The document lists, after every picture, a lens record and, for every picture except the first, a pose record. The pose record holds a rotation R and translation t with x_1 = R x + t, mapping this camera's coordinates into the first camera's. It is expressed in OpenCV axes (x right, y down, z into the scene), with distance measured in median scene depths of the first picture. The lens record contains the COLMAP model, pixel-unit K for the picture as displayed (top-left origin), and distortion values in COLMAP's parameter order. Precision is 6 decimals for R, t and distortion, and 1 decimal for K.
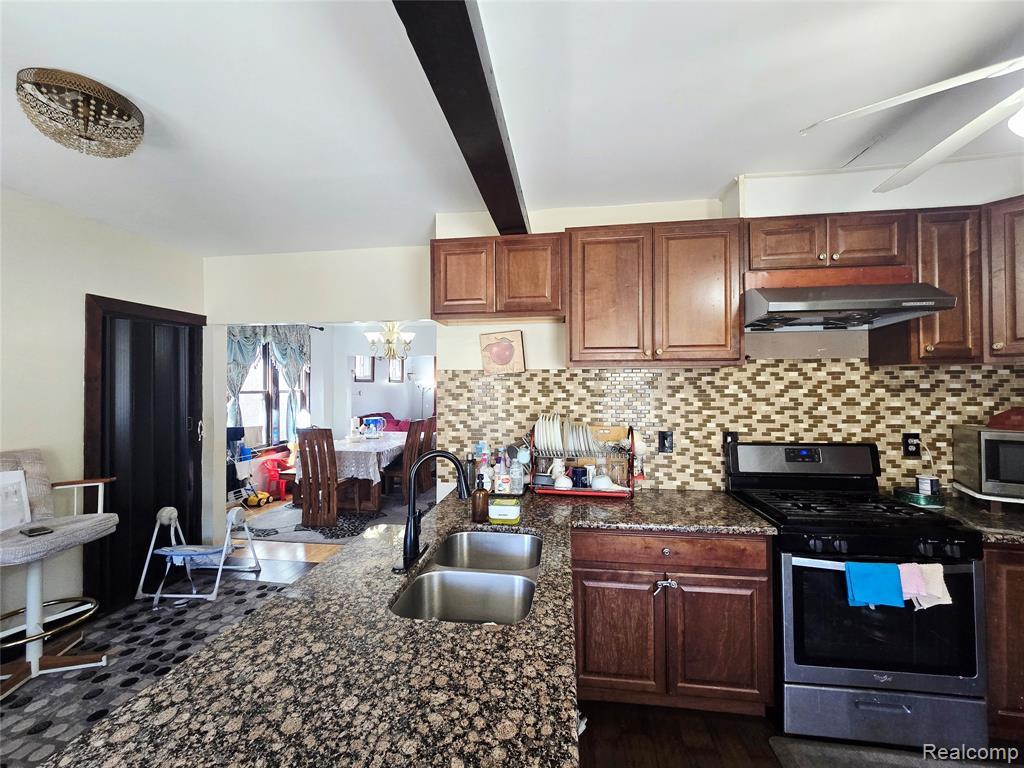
lens RADIAL K [[418.8, 0, 509.6], [0, 418.8, 385.7], [0, 0, 1]] dist [-0.001457, -0.000389]
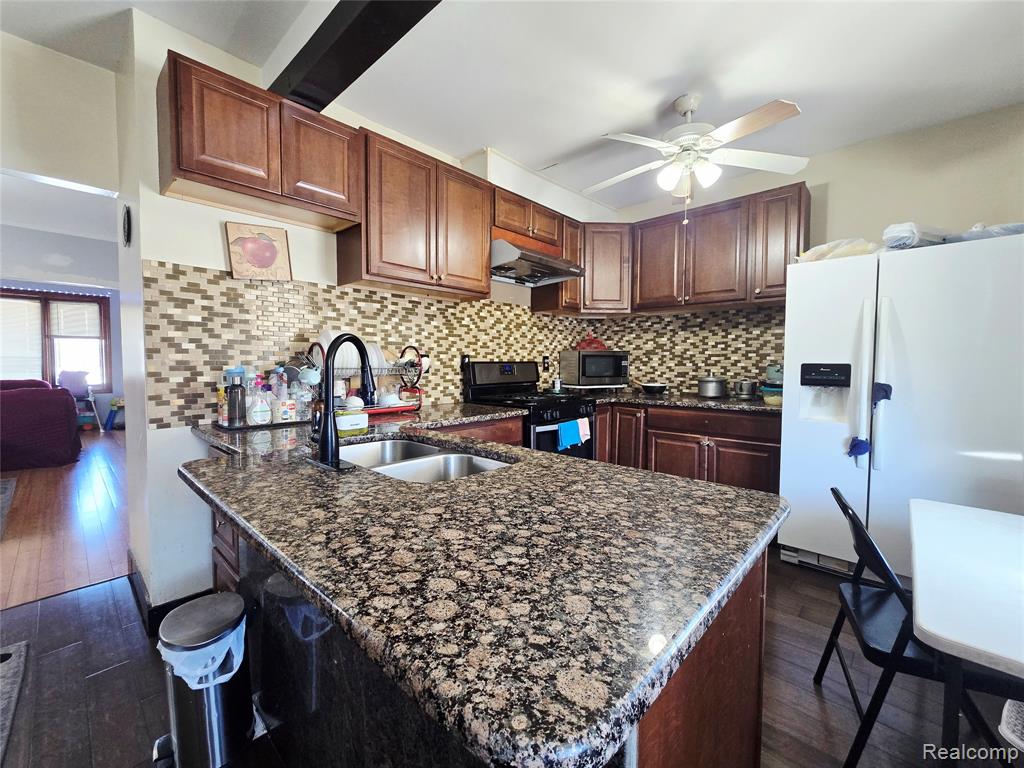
lens RADIAL K [[418.8, 0, 508.5], [0, 418.8, 387.8], [0, 0, 1]] dist [-0.001457, -0.000389]
pose [[0.576517, -0.042859, 0.815960, -0.421246], [-0.006928, 0.998331, 0.057333, 0.133585], [-0.817056, -0.038706, 0.575258, 0.164547]]
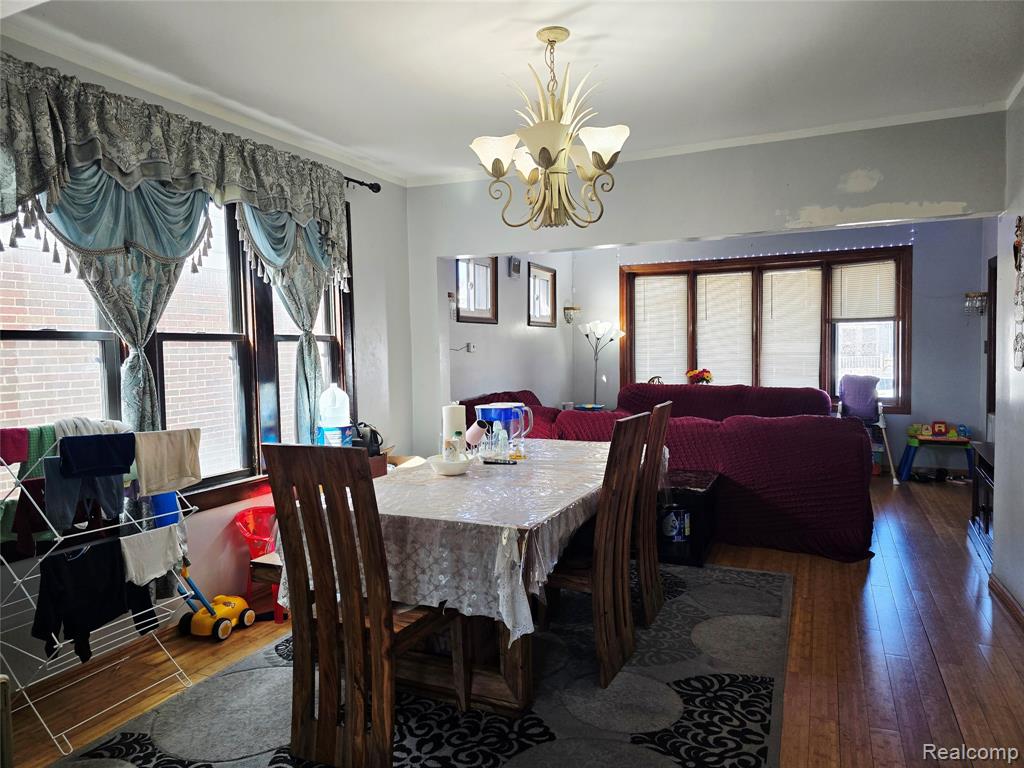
lens RADIAL K [[692.6, 0, 510.2], [0, 692.6, 378.7], [0, 0, 1]] dist [0.042249, -0.038451]
pose [[0.958074, -0.005118, -0.286476, -0.357375], [0.017723, 0.998984, 0.041425, 0.071859], [0.285973, -0.044766, 0.957192, 1.052217]]
